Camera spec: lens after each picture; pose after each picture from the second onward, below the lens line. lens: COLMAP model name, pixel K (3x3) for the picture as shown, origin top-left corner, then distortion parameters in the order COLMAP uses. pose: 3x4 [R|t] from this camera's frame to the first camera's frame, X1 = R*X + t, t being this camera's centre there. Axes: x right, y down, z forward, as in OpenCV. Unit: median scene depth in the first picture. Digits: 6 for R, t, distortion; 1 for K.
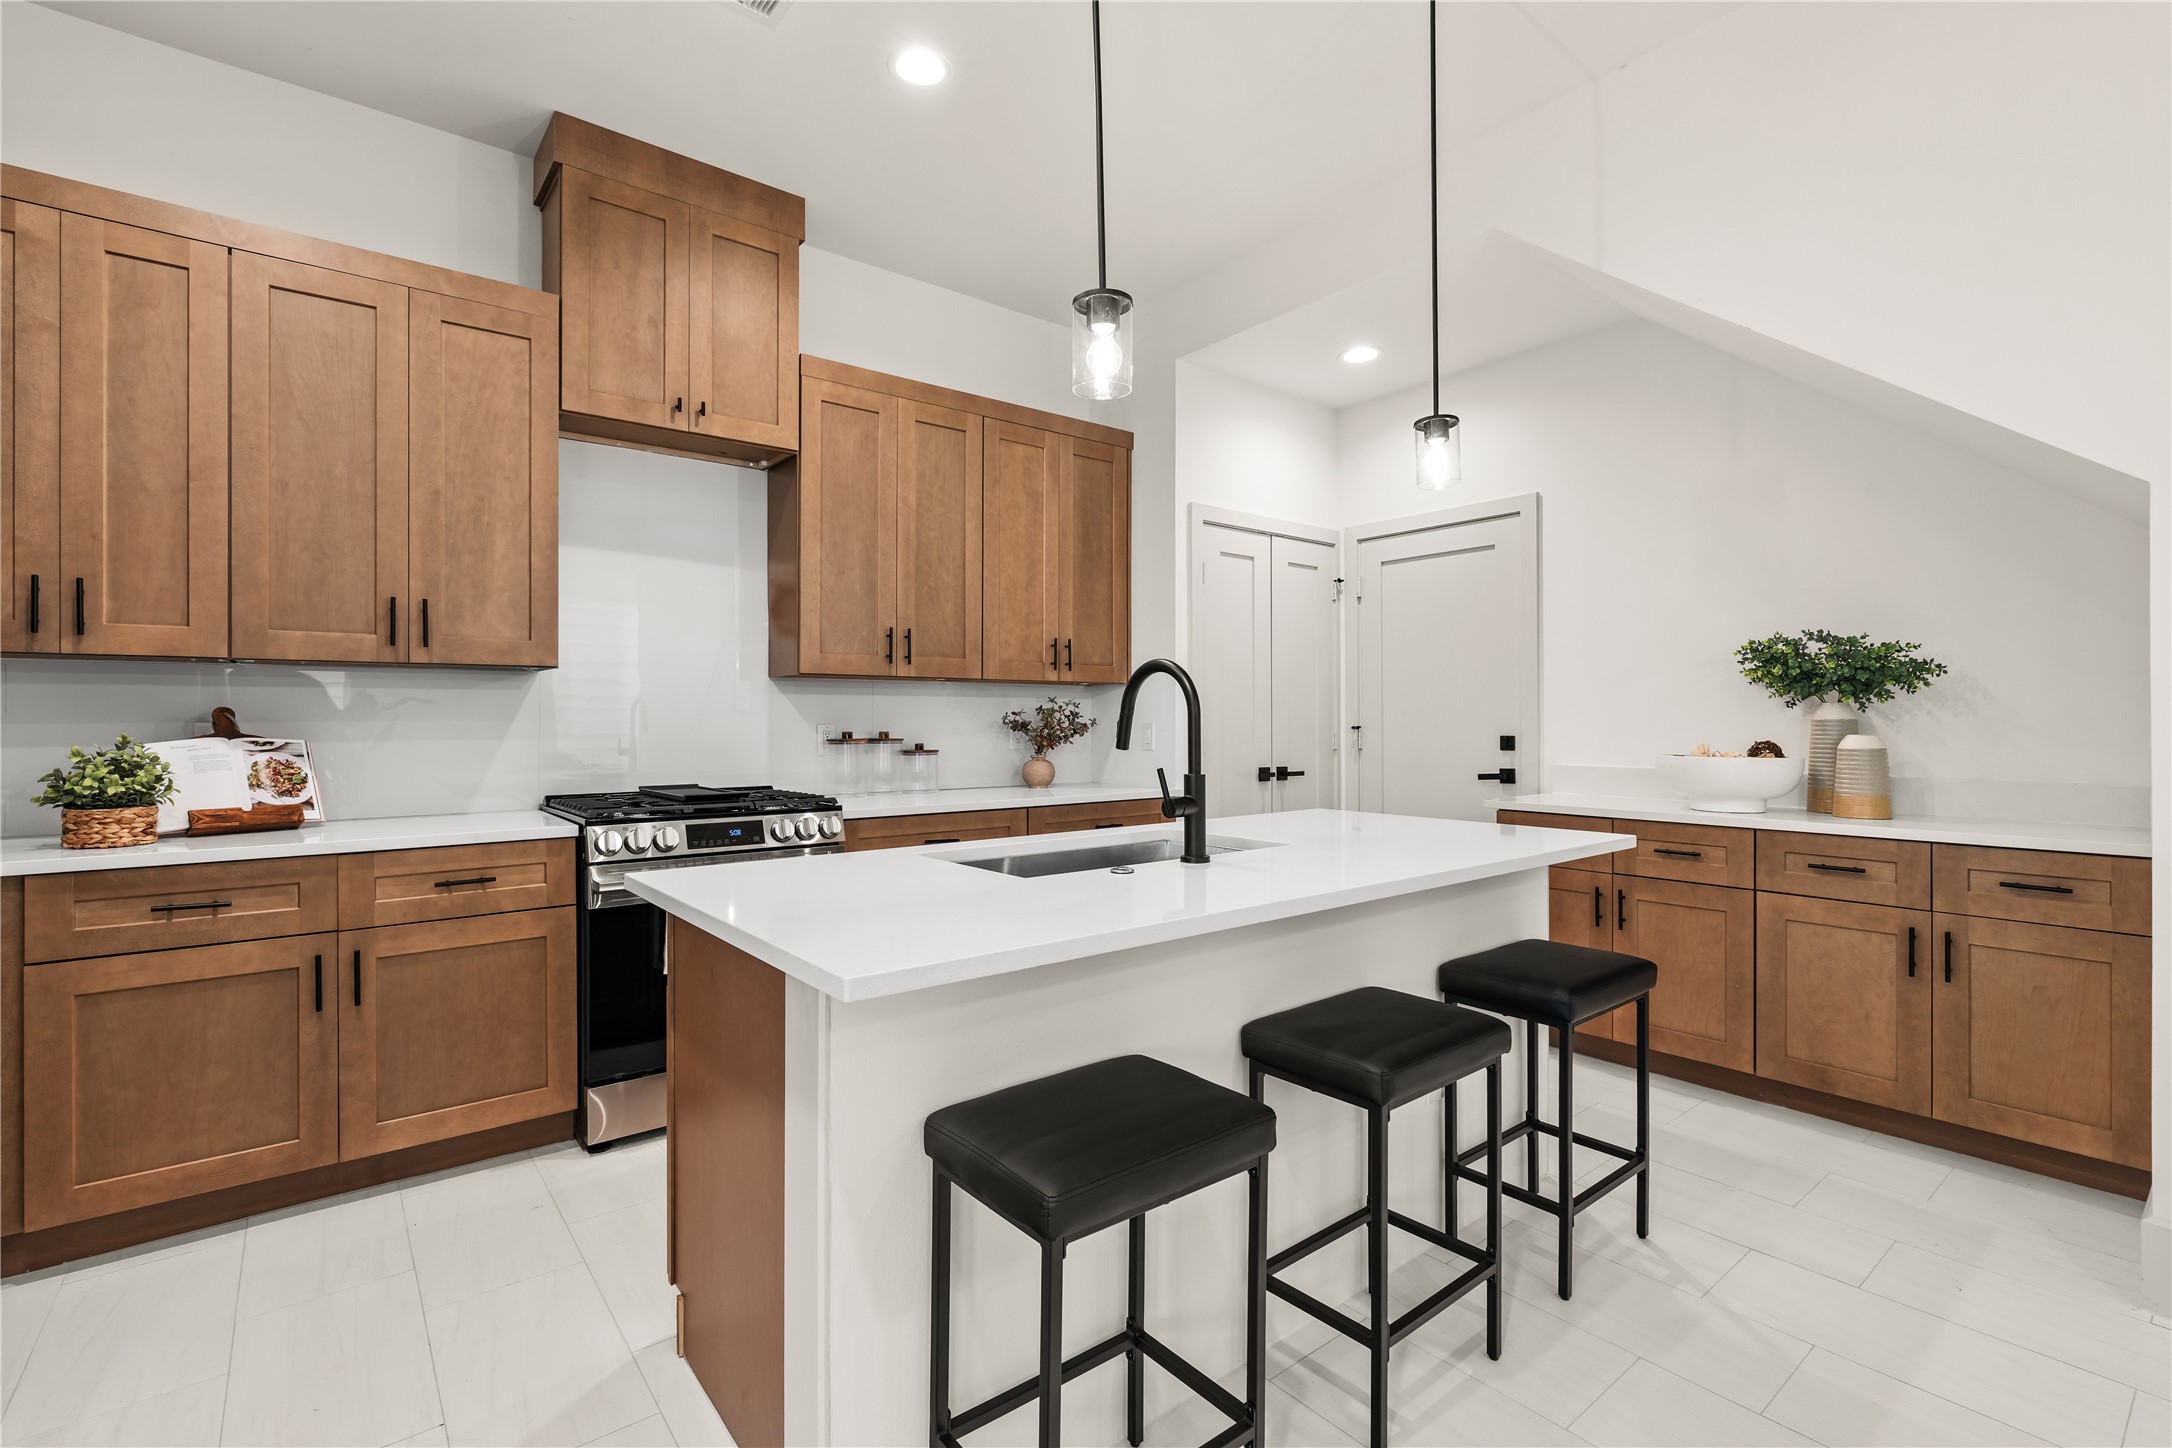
lens RADIAL K [[977.6, 0, 1091.2], [0, 977.6, 715.3], [0, 0, 1]] dist [-0.003912, 0.000641]
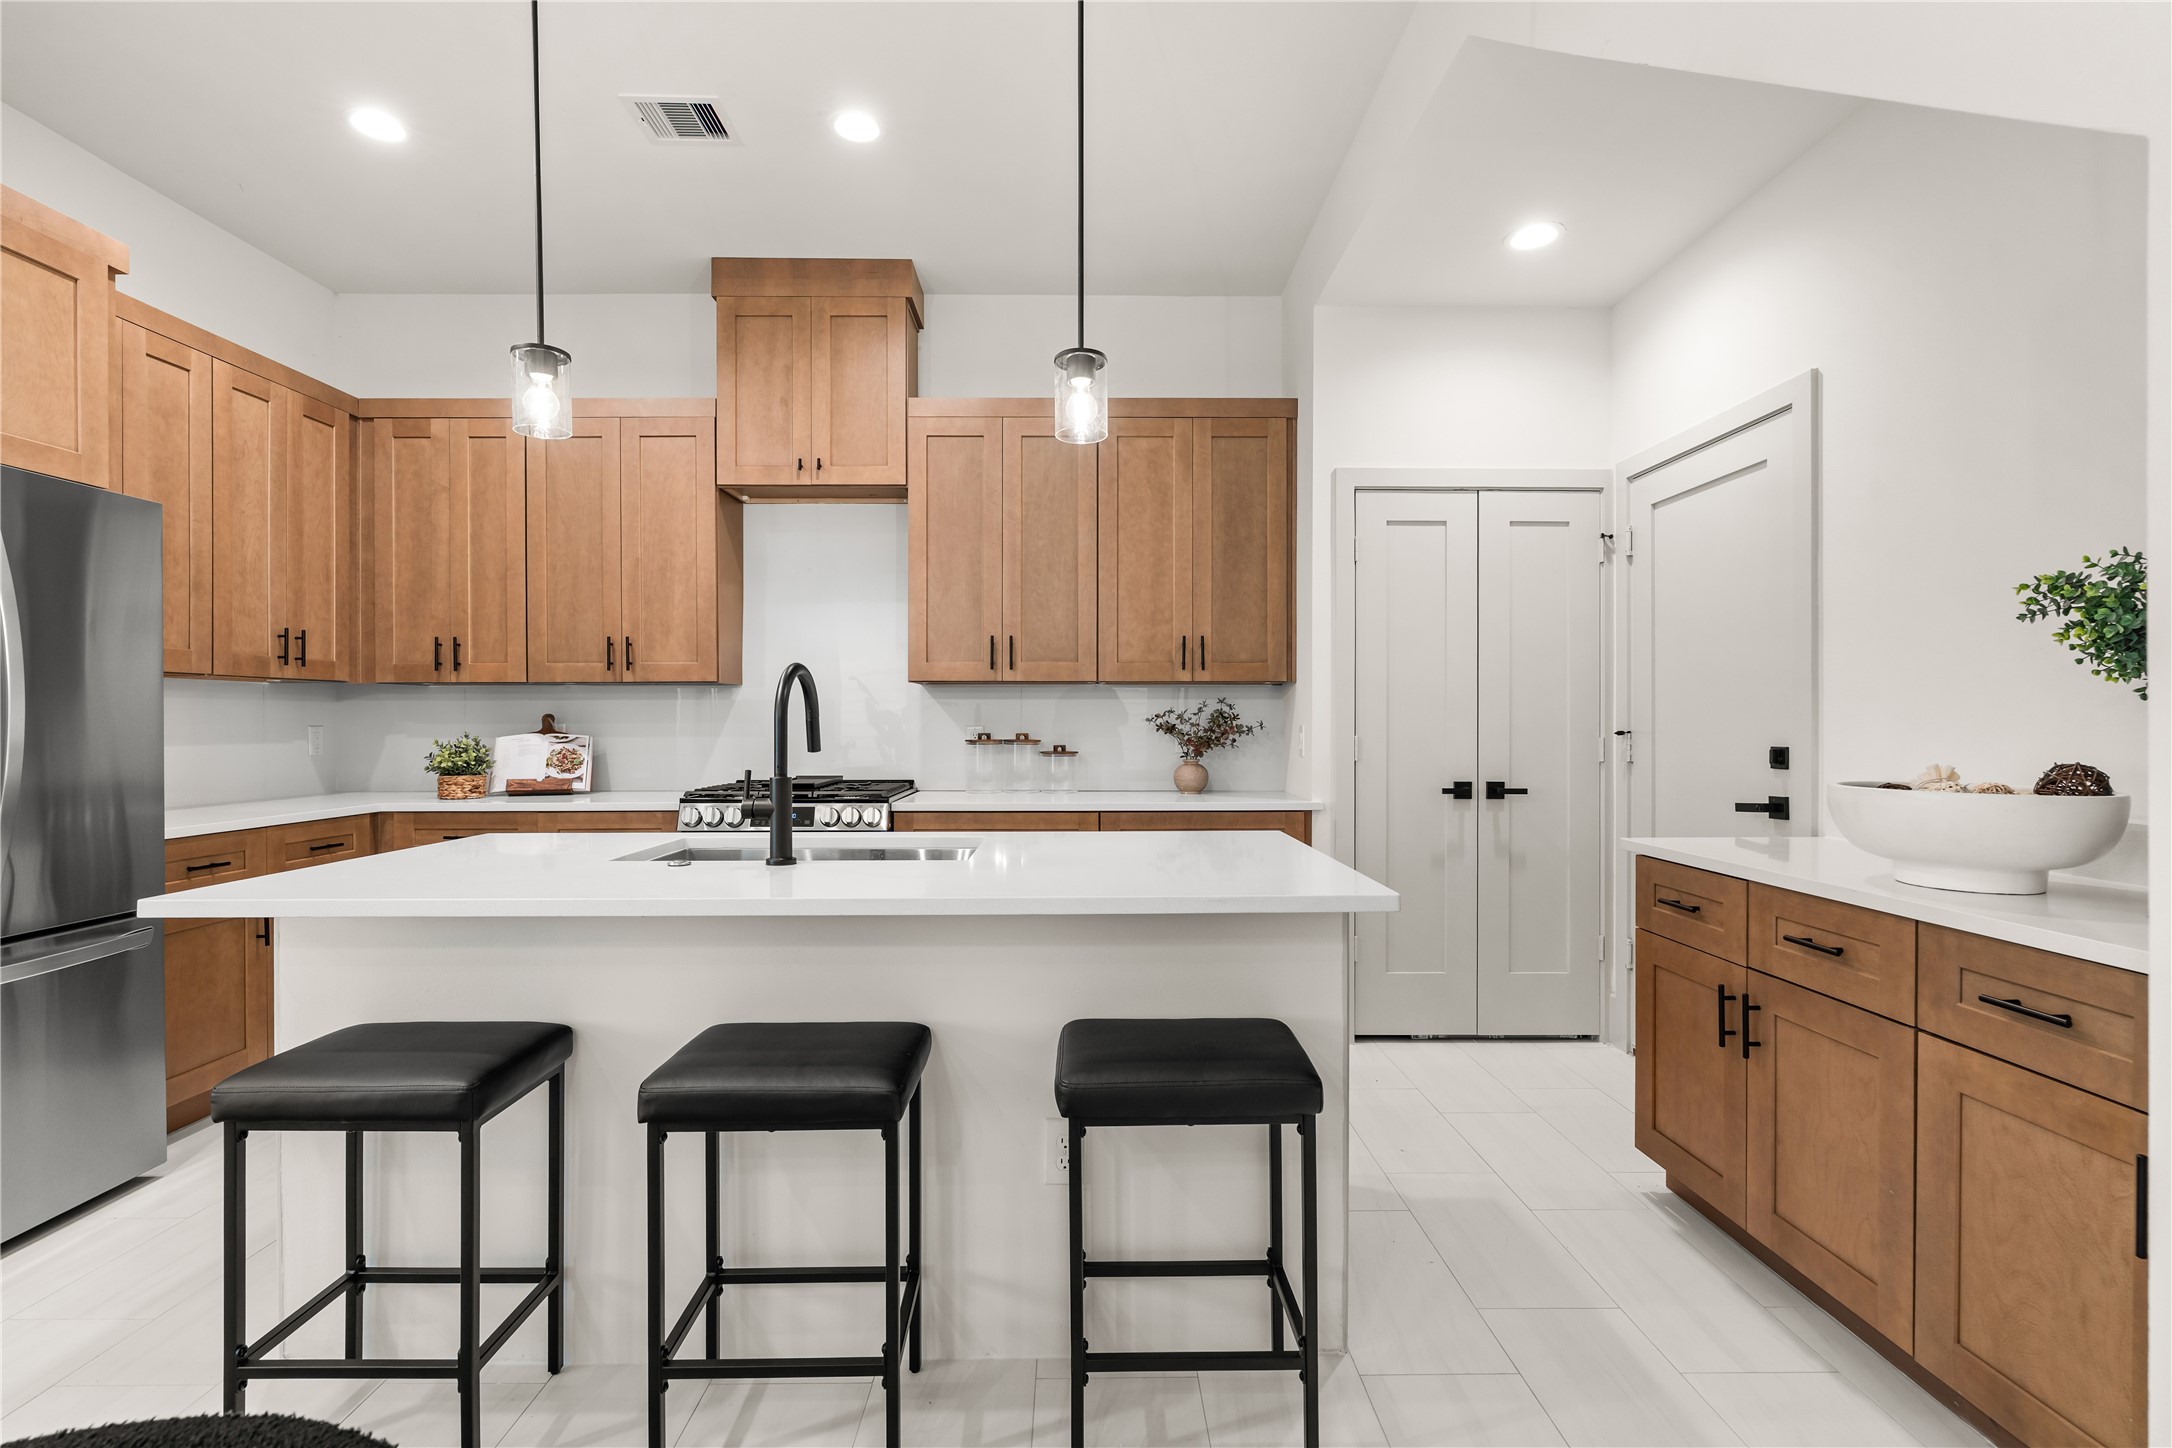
lens RADIAL K [[977.6, 0, 1085.4], [0, 977.6, 722.9], [0, 0, 1]] dist [-0.003912, 0.000641]
pose [[0.788453, 0.001546, -0.615093, 0.632532], [0.002855, 0.999977, 0.006172, -0.000984], [0.615089, -0.006623, 0.788430, 0.261908]]
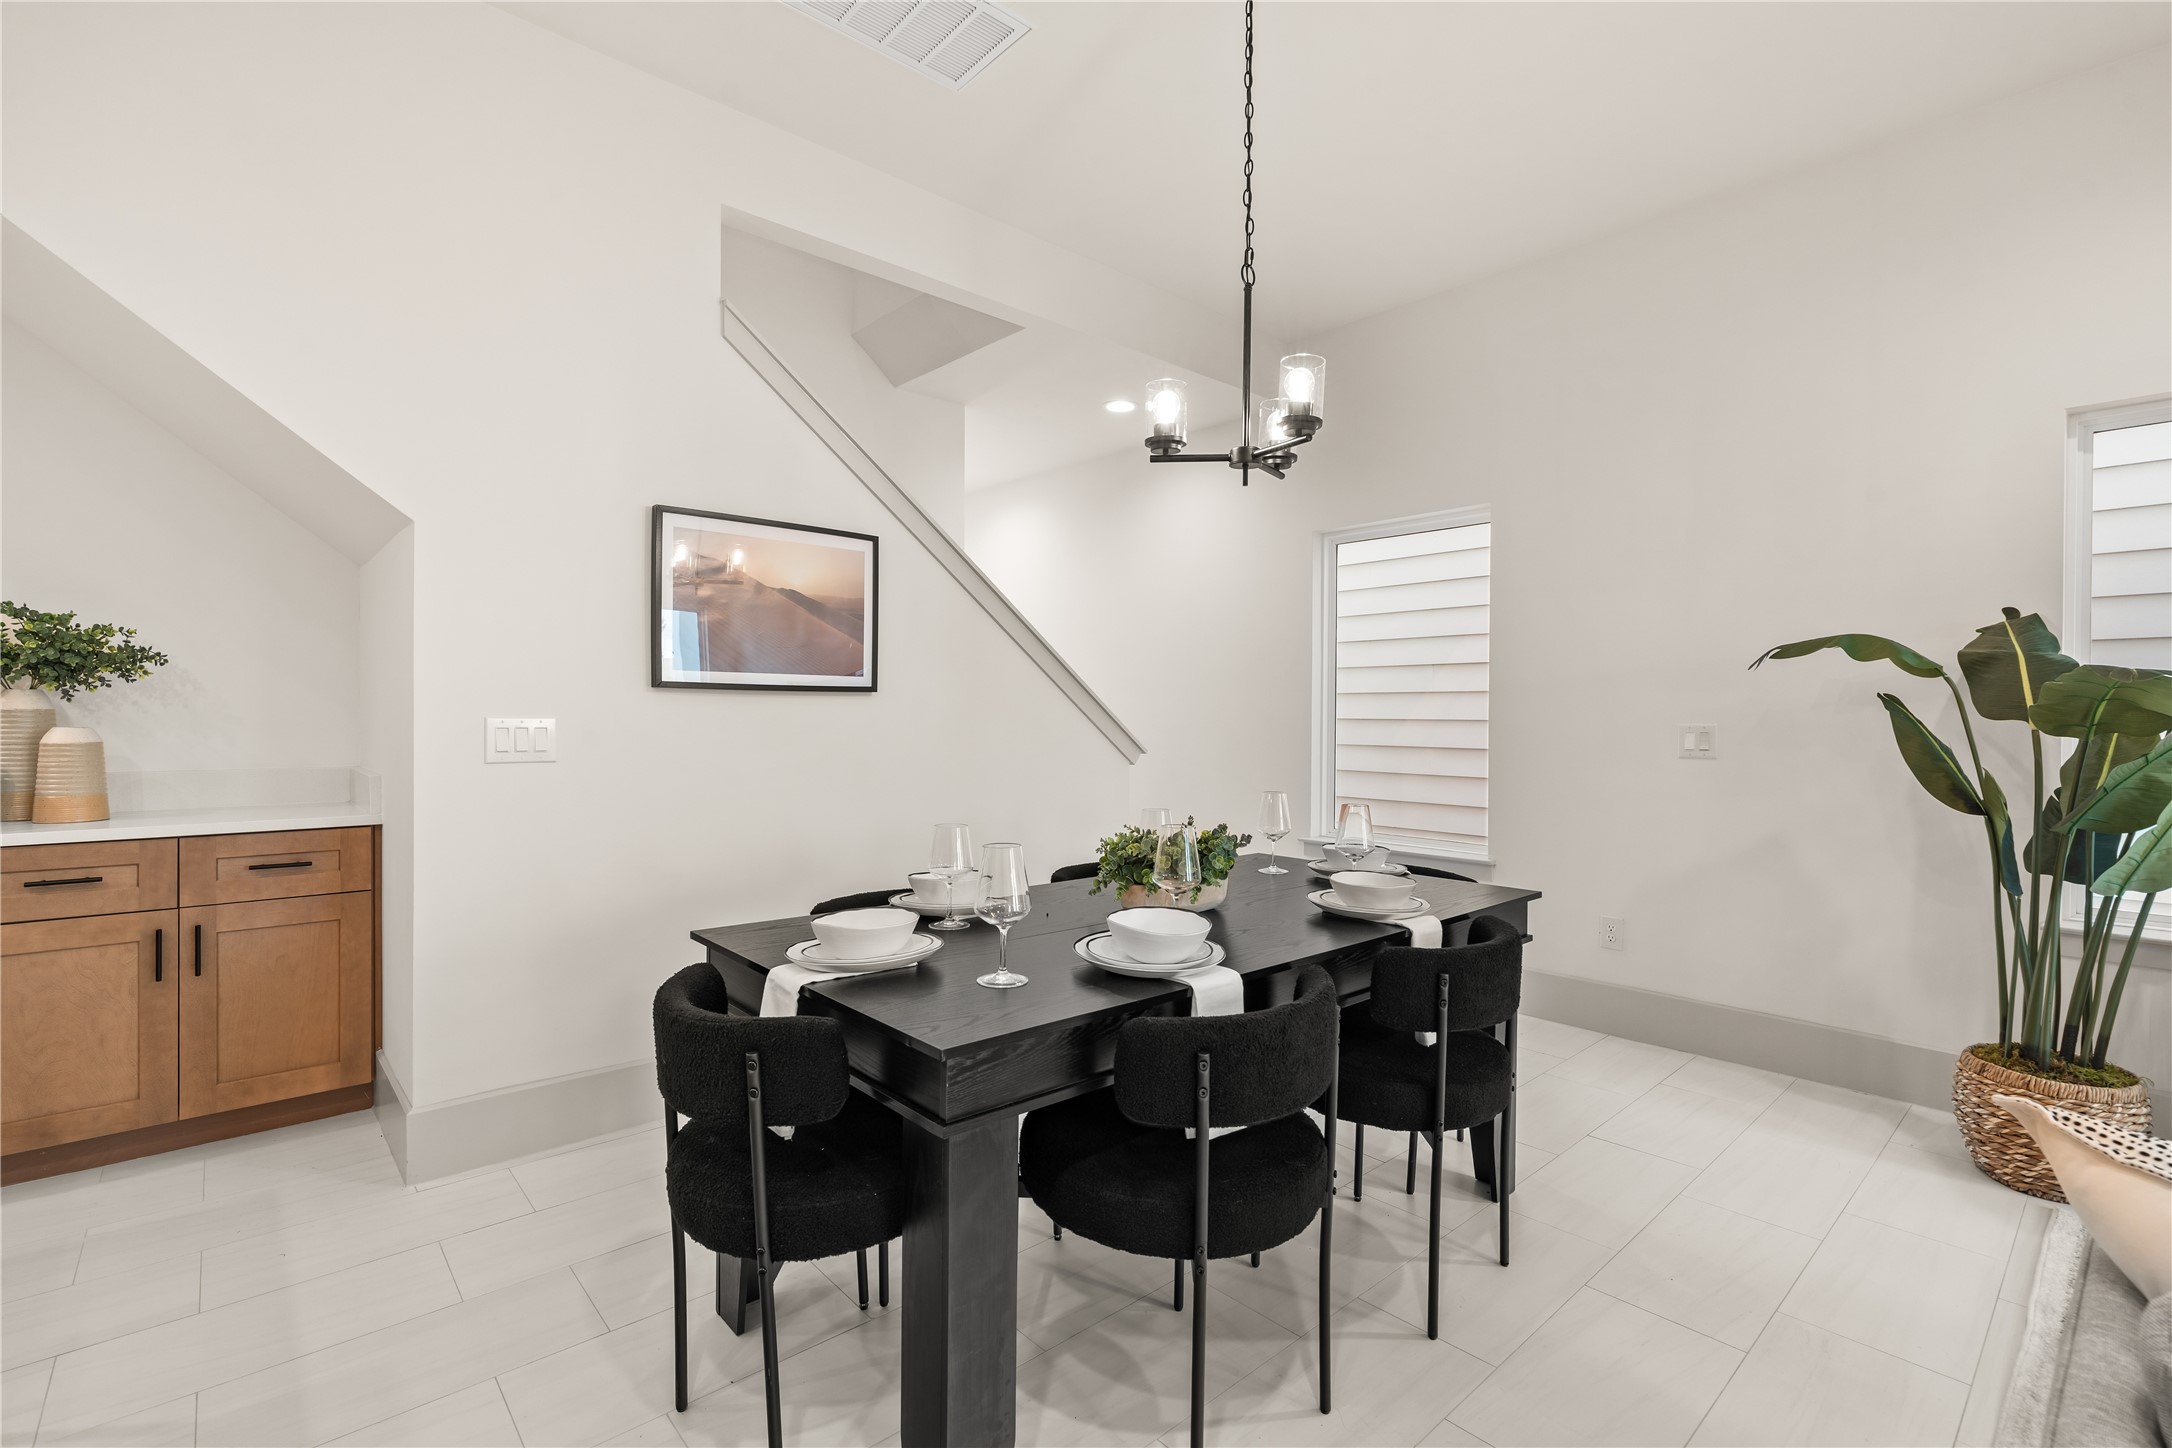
lens RADIAL K [[977.6, 0, 1092.7], [0, 977.6, 716.5], [0, 0, 1]] dist [-0.003912, 0.000641]
pose [[-0.057235, -0.001950, 0.998359, -0.137366], [-0.009145, 0.999957, 0.001429, 0.000653], [-0.998319, -0.009049, -0.057250, 0.129839]]
